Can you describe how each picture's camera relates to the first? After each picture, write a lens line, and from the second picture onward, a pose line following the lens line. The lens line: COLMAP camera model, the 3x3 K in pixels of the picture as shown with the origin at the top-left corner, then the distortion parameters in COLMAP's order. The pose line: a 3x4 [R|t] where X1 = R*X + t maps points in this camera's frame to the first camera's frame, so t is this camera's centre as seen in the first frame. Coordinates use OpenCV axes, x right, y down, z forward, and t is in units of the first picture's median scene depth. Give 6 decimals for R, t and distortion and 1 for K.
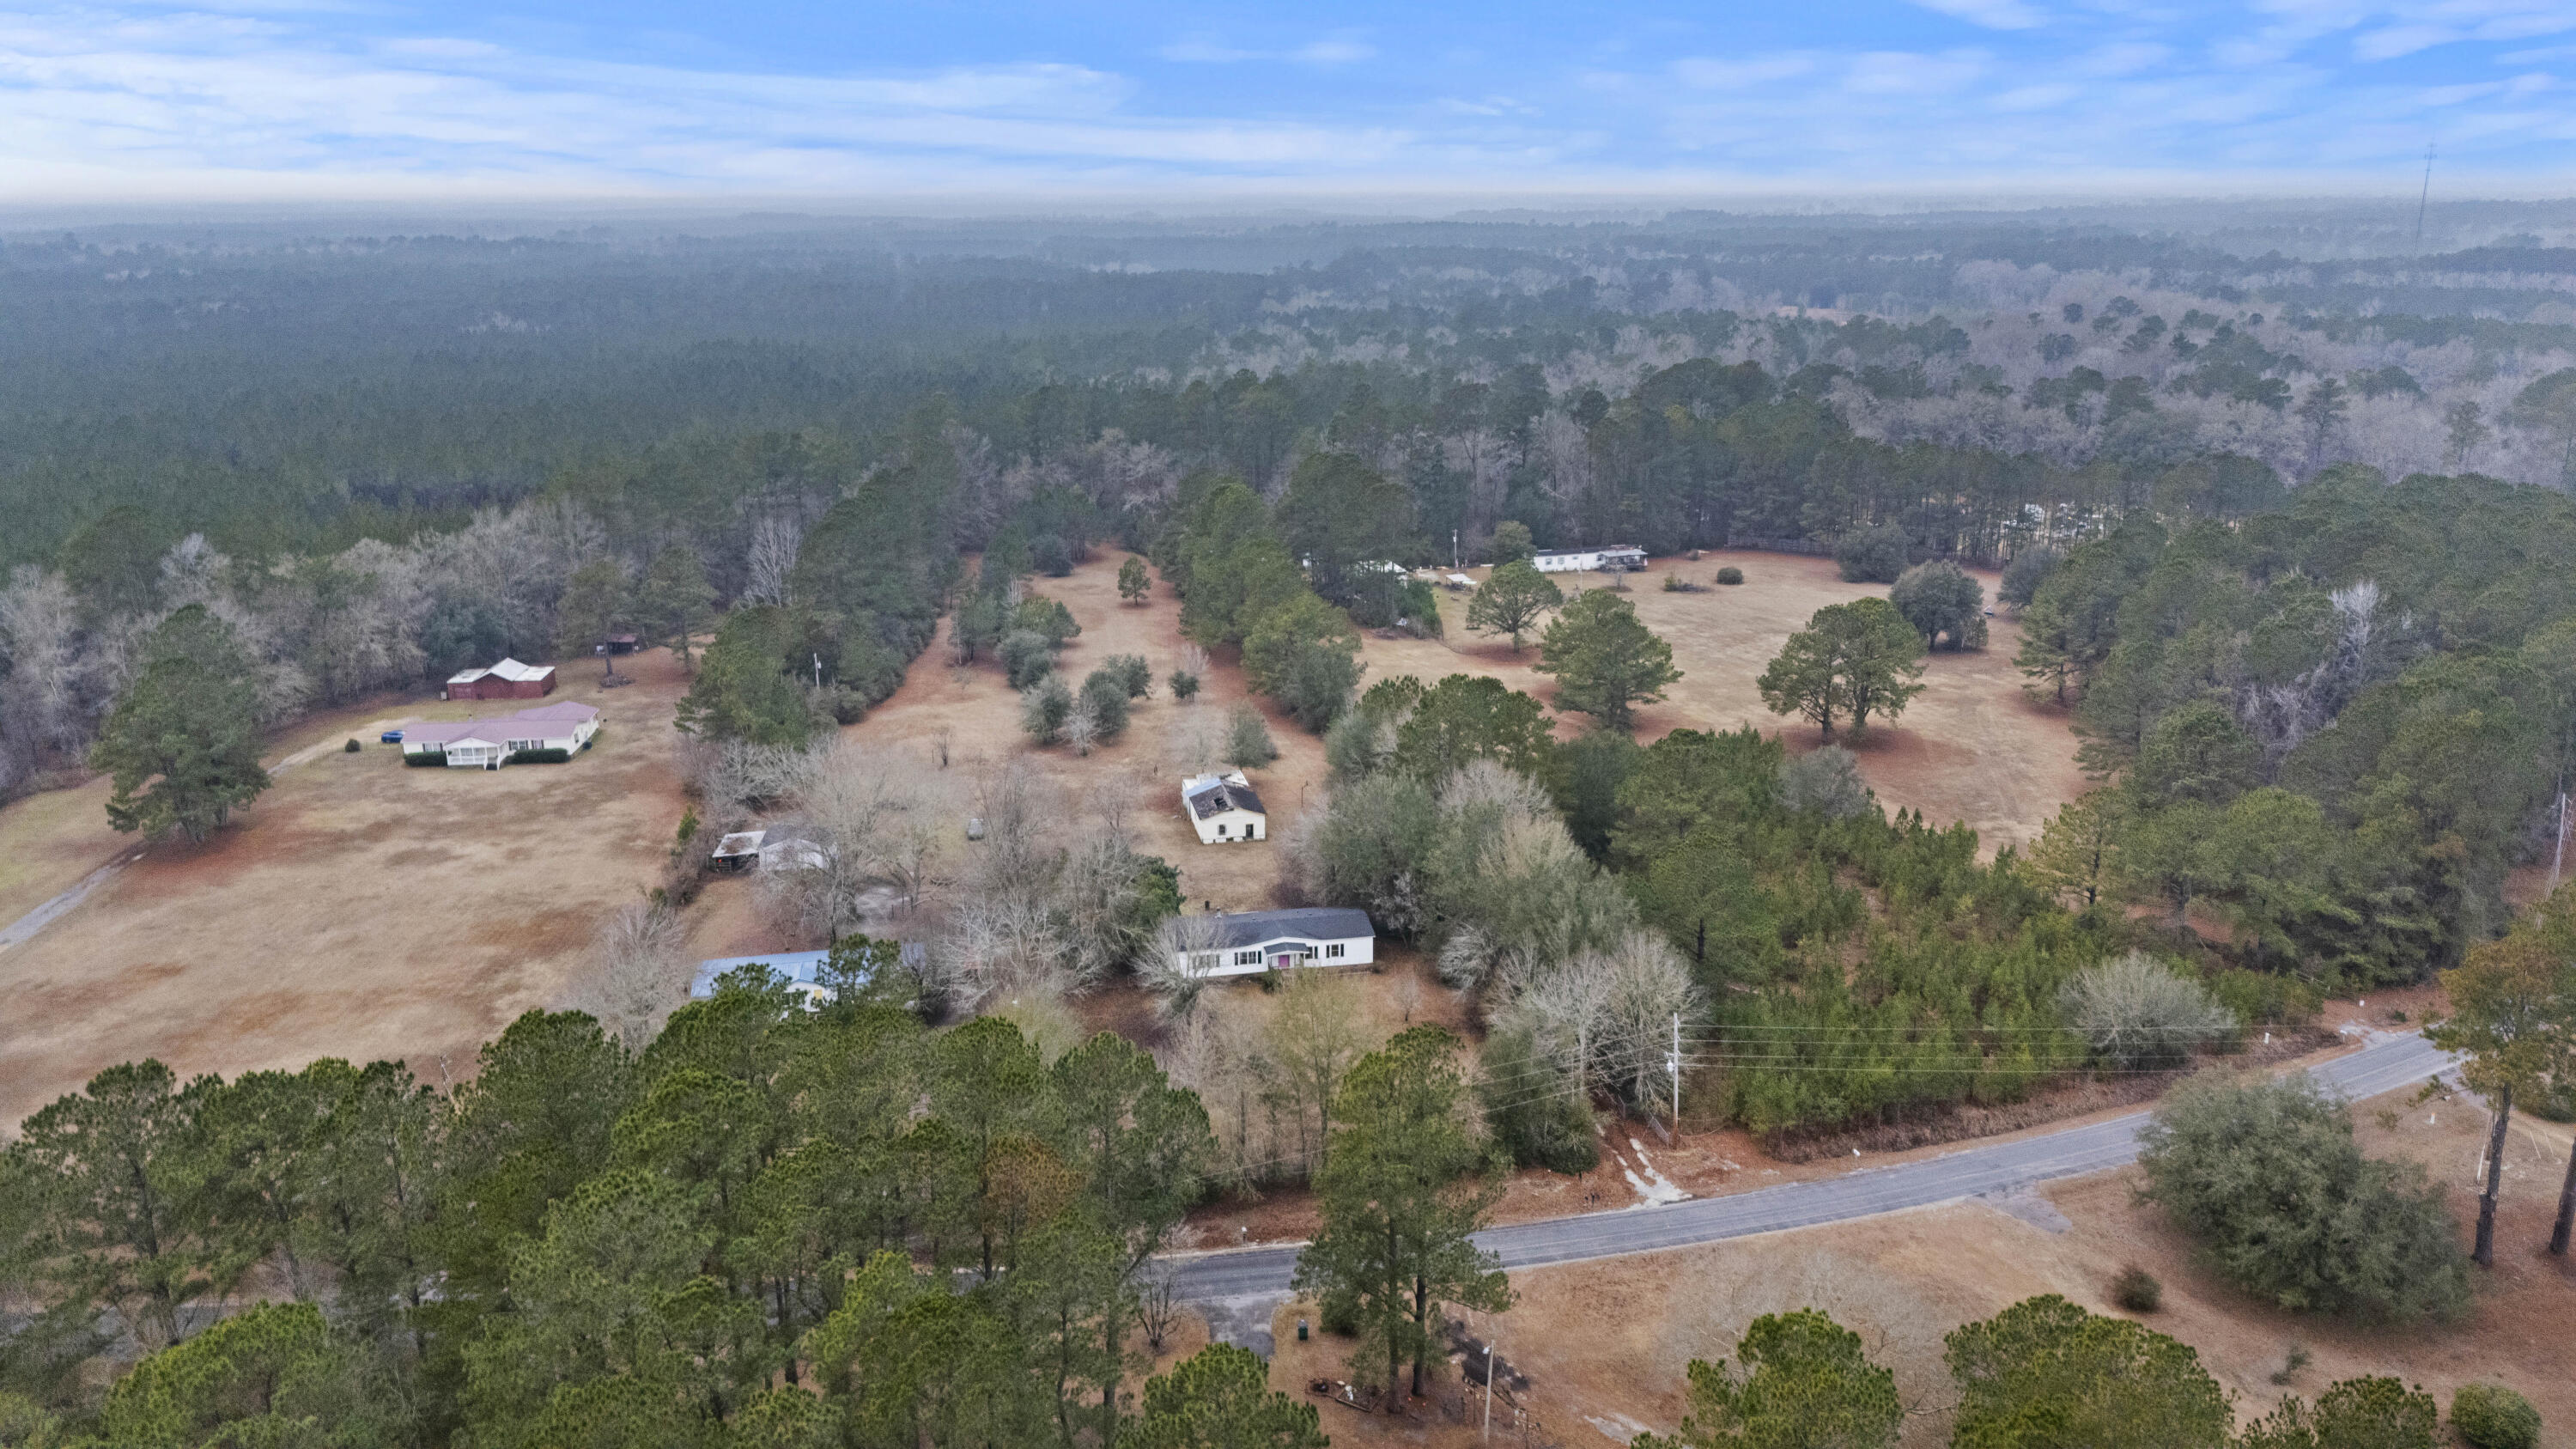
lens RADIAL K [[1876.4, 0, 1304.6], [0, 1876.4, 729.7], [0, 0, 1]] dist [0.083751, -0.072075]
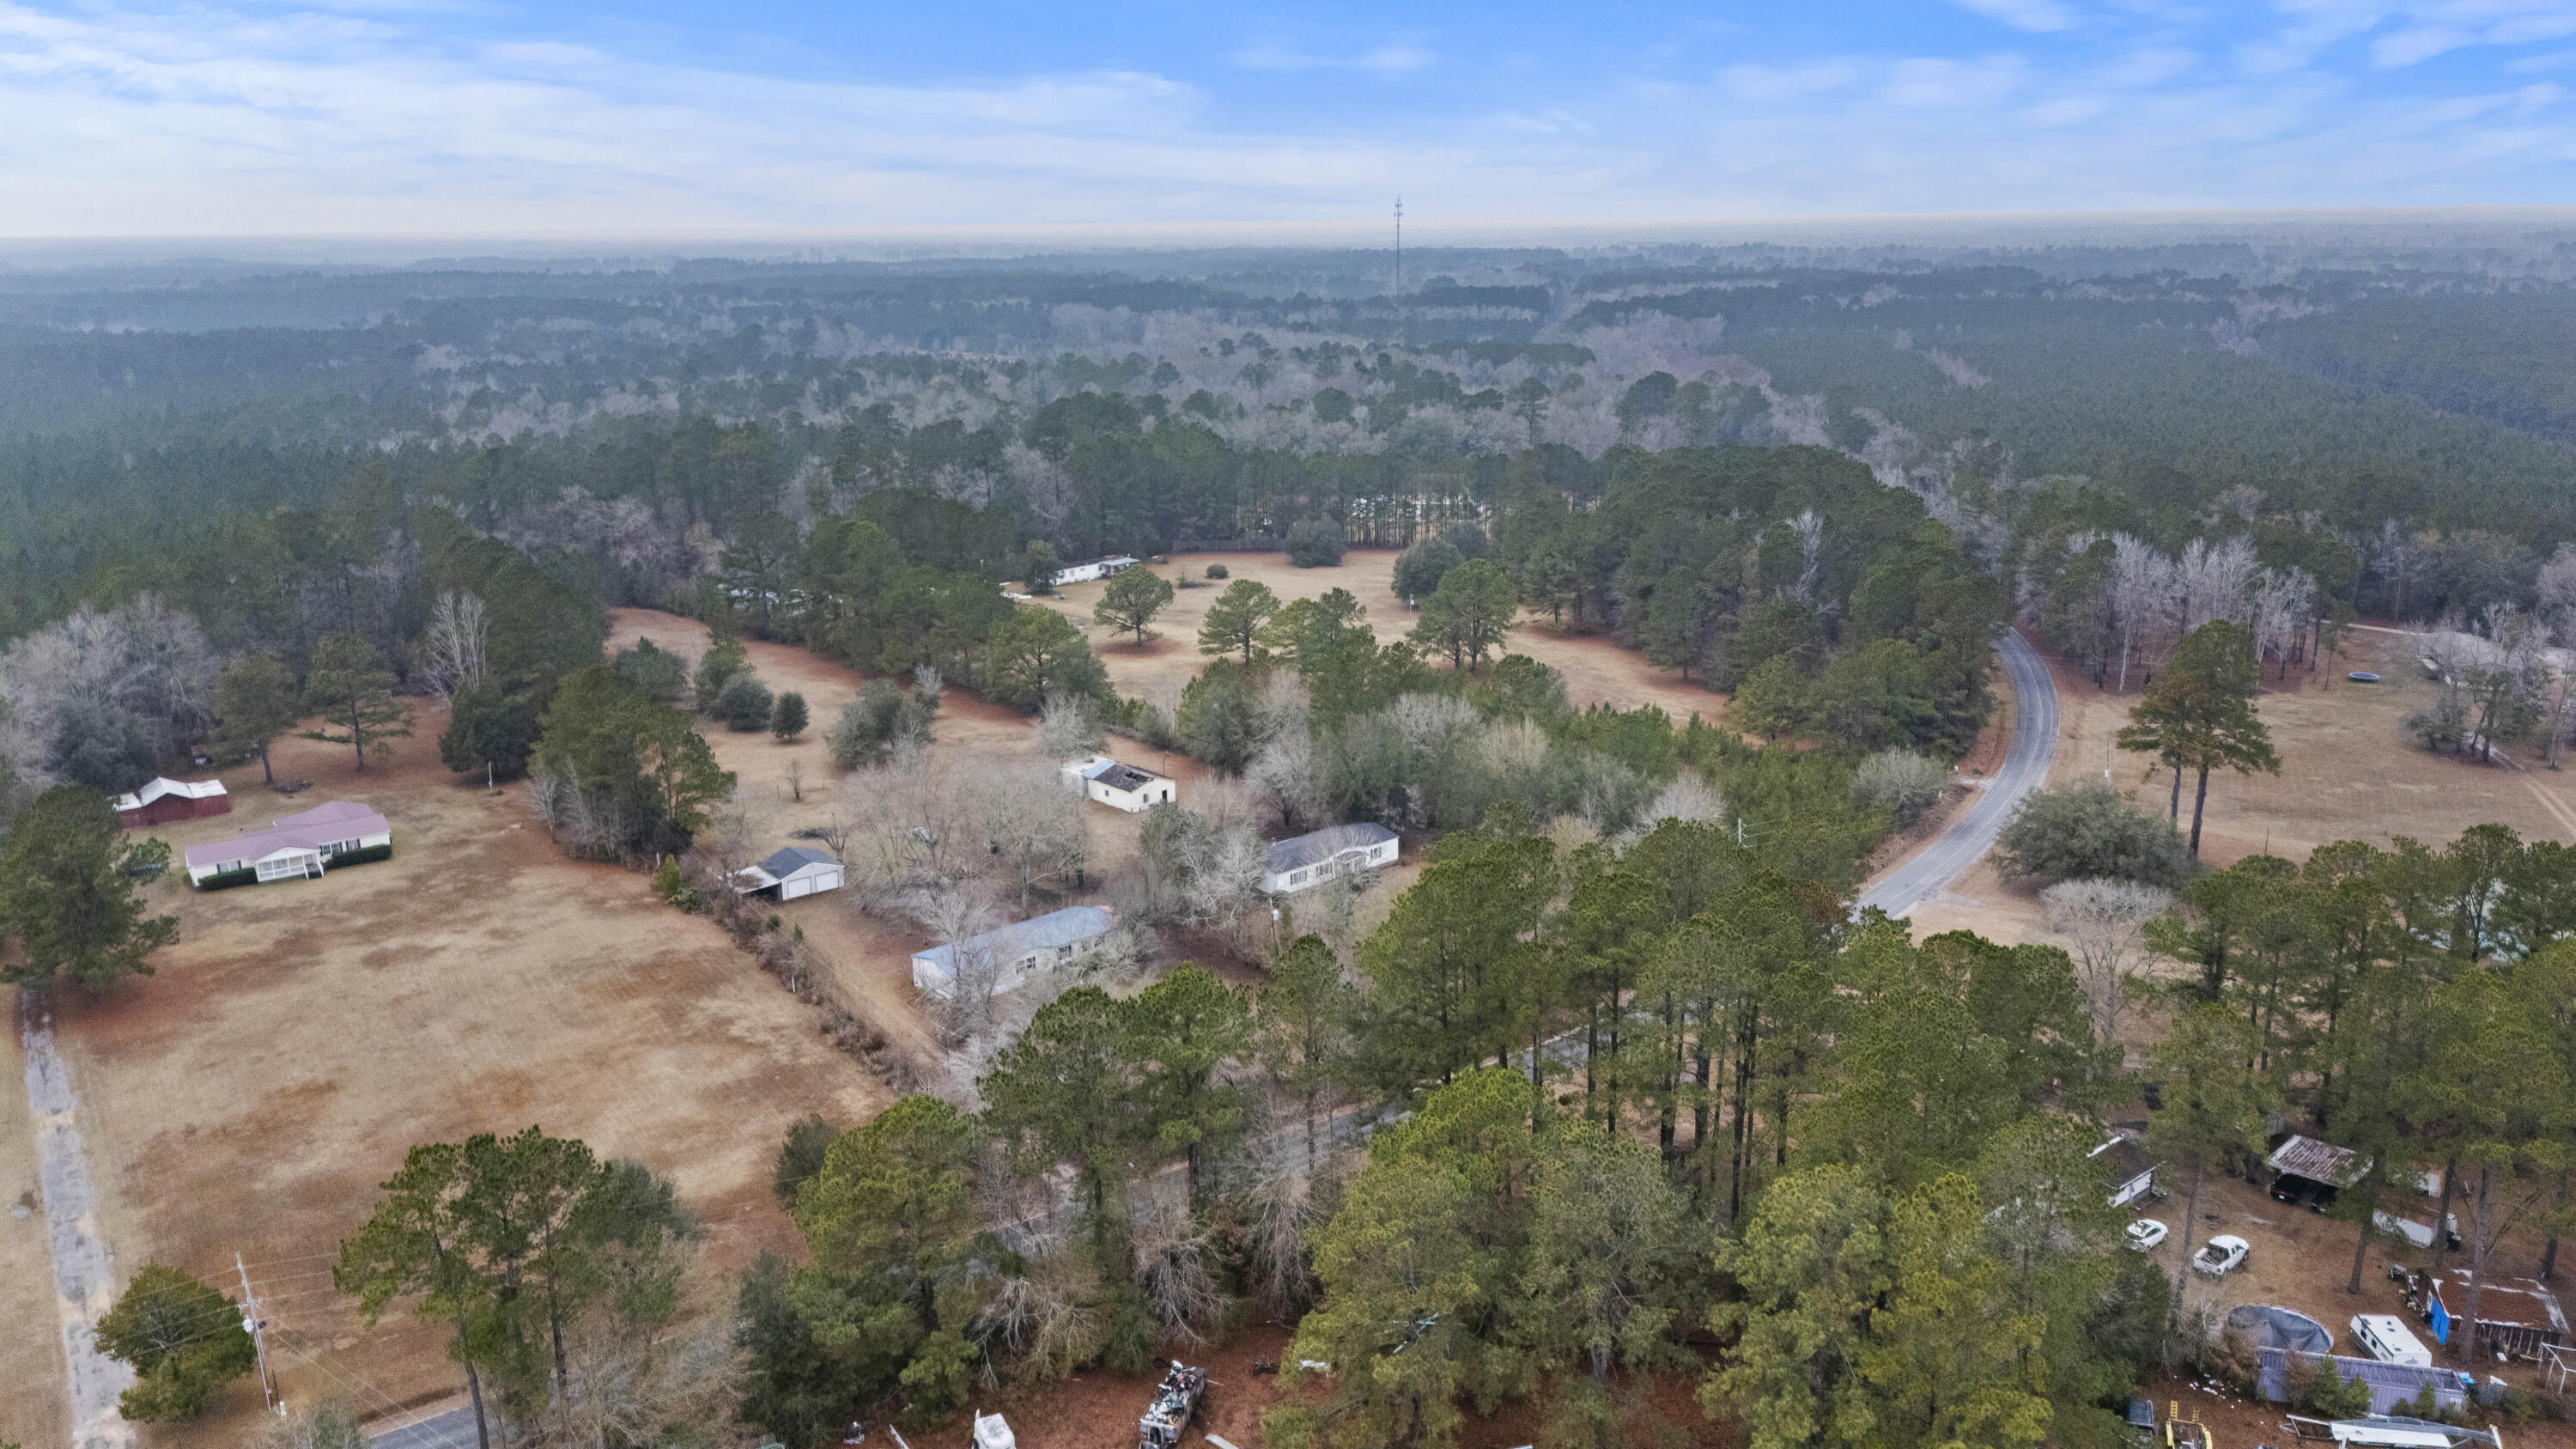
lens RADIAL K [[1876.4, 0, 1304.6], [0, 1876.4, 729.7], [0, 0, 1]] dist [0.083751, -0.072075]
pose [[0.858762, -0.137903, 0.493469, -0.397975], [0.149523, 0.988628, 0.016071, 0.005953], [-0.490073, 0.059983, 0.869615, -0.042525]]
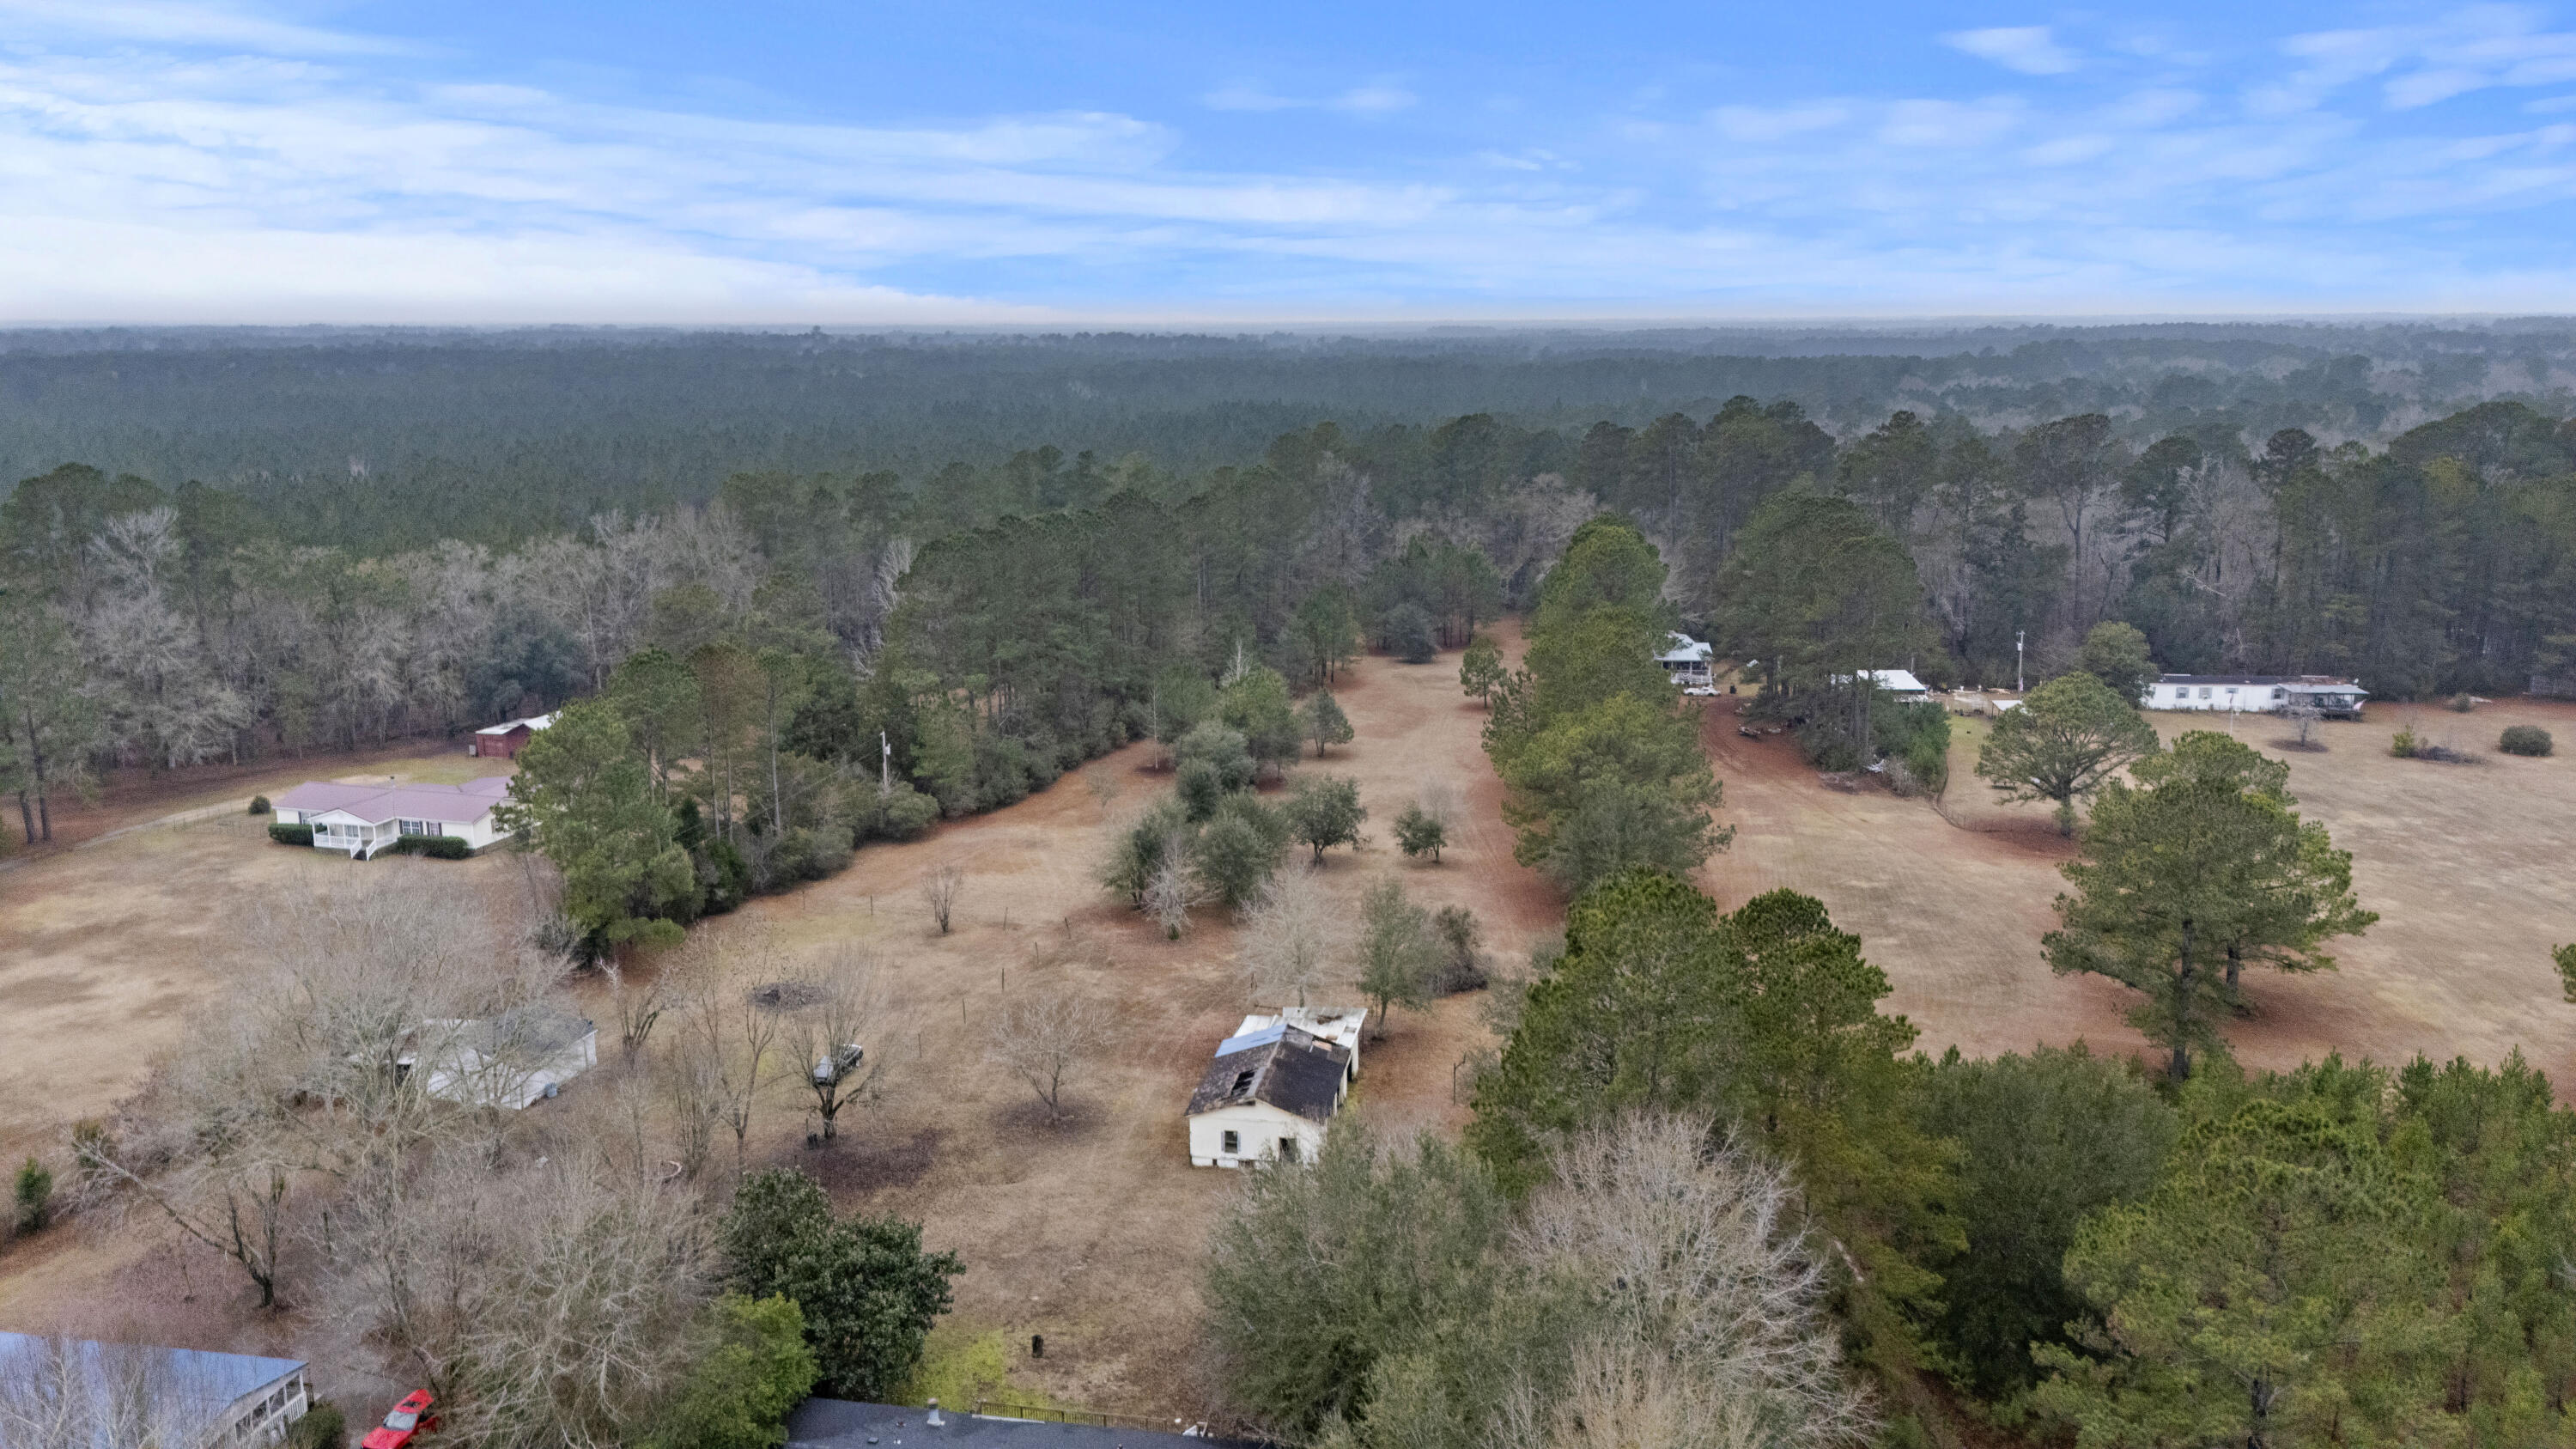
lens RADIAL K [[1876.4, 0, 1304.6], [0, 1876.4, 729.7], [0, 0, 1]] dist [0.083751, -0.072075]
pose [[0.933497, 0.081127, -0.349289, 0.103389], [-0.103504, 0.993572, -0.045852, -0.024663], [0.343323, 0.078956, 0.935893, 0.409132]]
